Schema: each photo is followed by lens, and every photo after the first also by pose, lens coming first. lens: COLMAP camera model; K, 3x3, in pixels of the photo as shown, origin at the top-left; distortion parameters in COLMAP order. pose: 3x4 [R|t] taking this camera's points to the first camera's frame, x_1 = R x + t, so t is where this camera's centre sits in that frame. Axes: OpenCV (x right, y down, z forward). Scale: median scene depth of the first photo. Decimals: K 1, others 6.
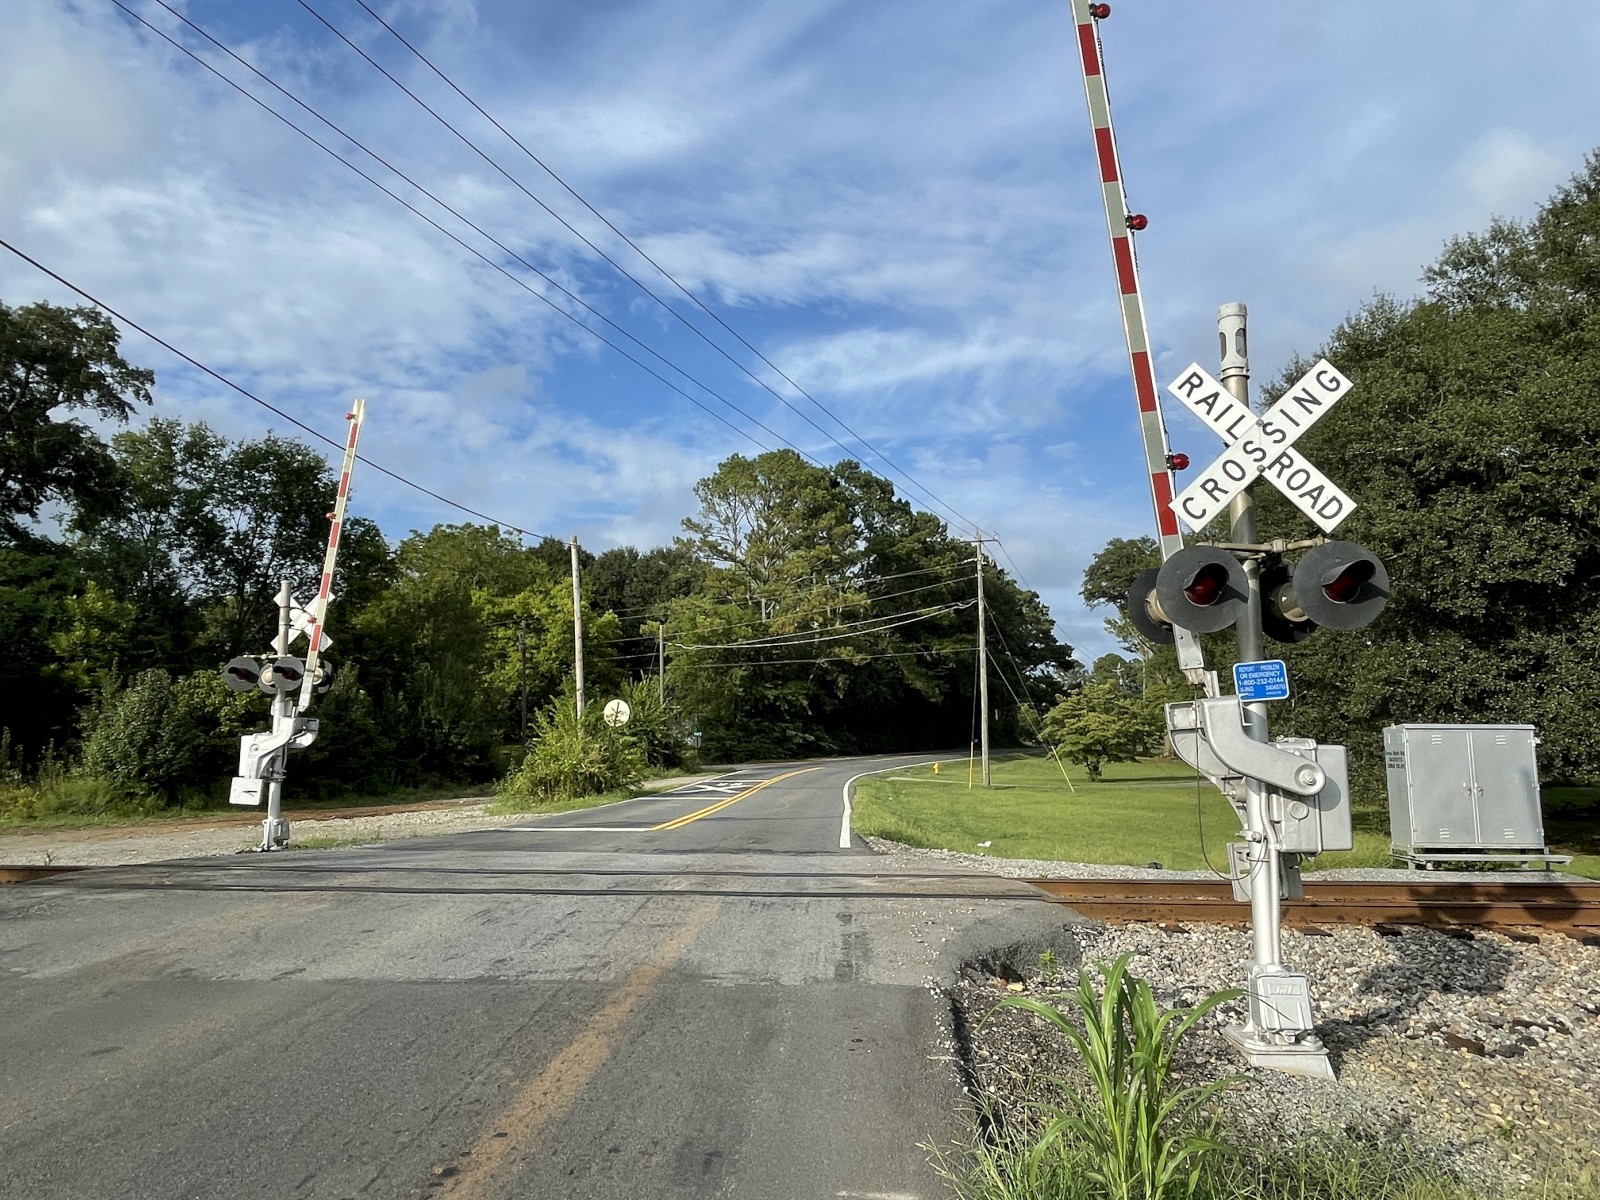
lens RADIAL K [[1004.0, 0, 812.4], [0, 1004.0, 604.1], [0, 0, 1]] dist [-0.004864, 0.003332]
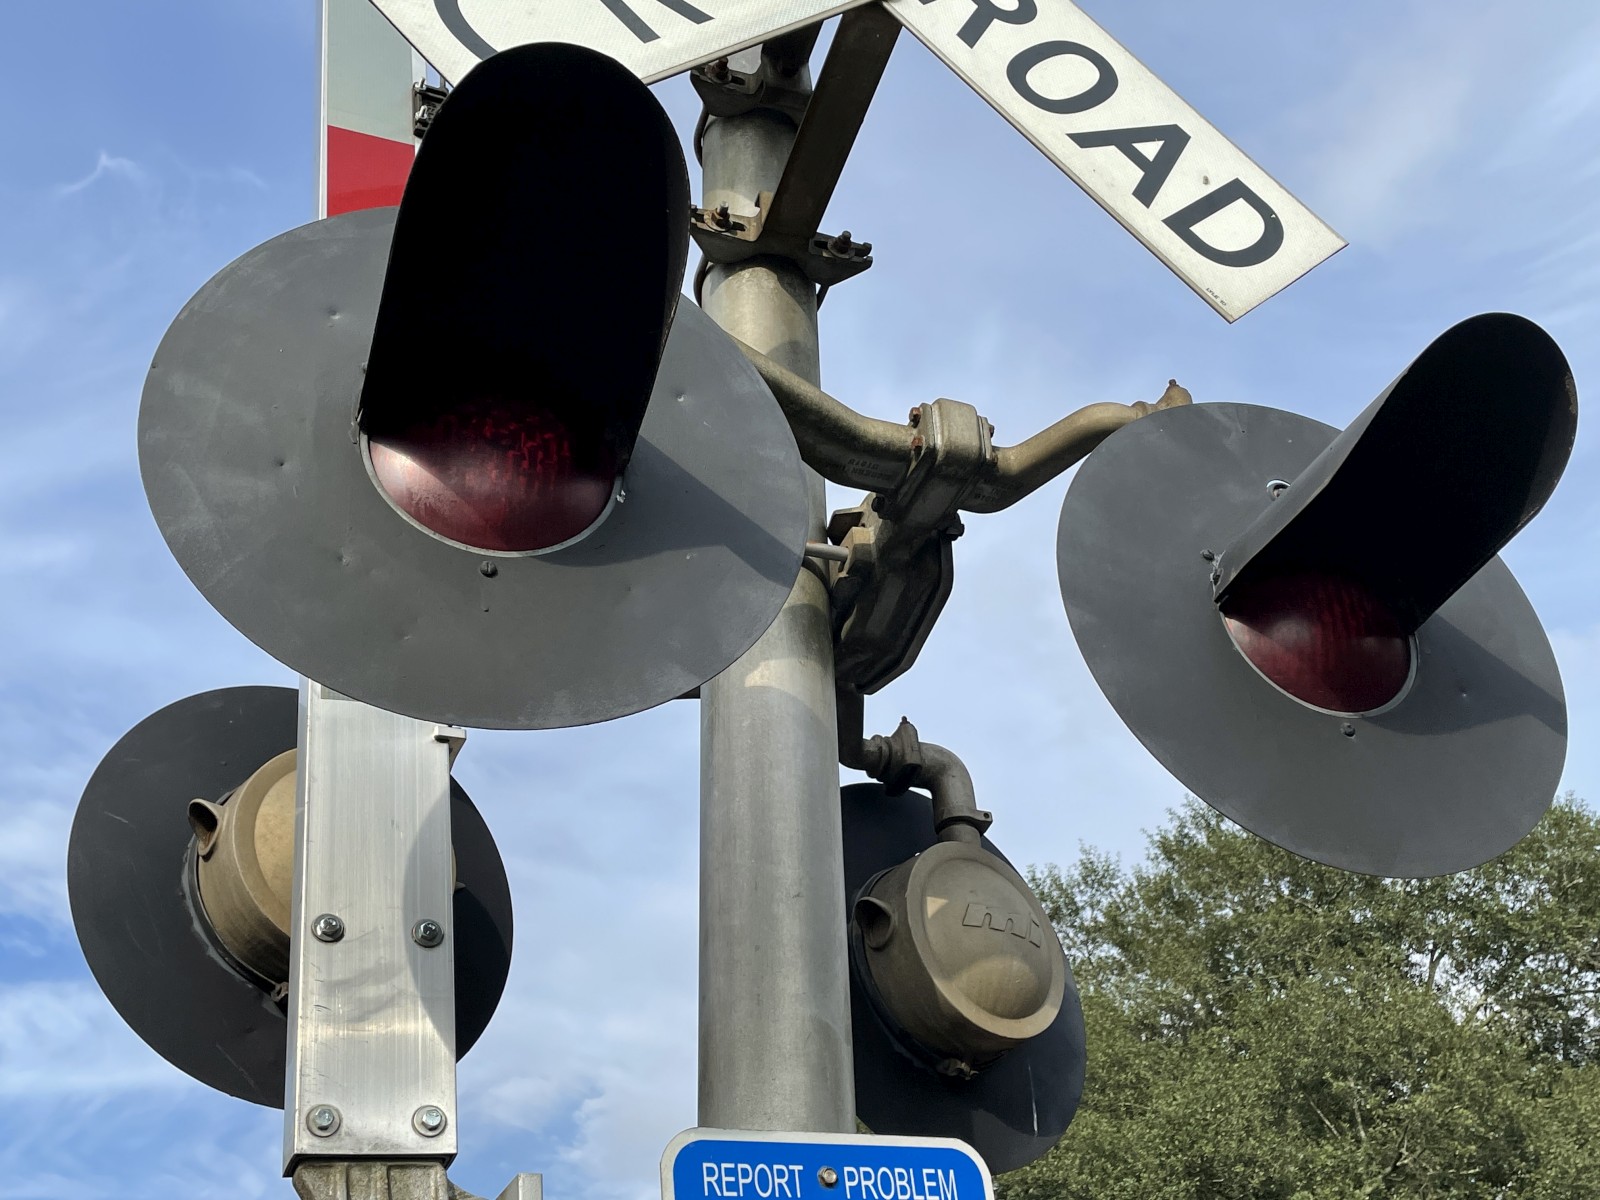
lens RADIAL K [[1724.1, 0, 808.1], [0, 1724.1, 609.8], [0, 0, 1]] dist [0.078576, 0.000000]
pose [[0.891027, 0.241406, 0.384440, 0.344681], [-0.026557, 0.873146, -0.486734, 0.116196], [-0.453173, 0.423484, 0.784408, 0.813541]]
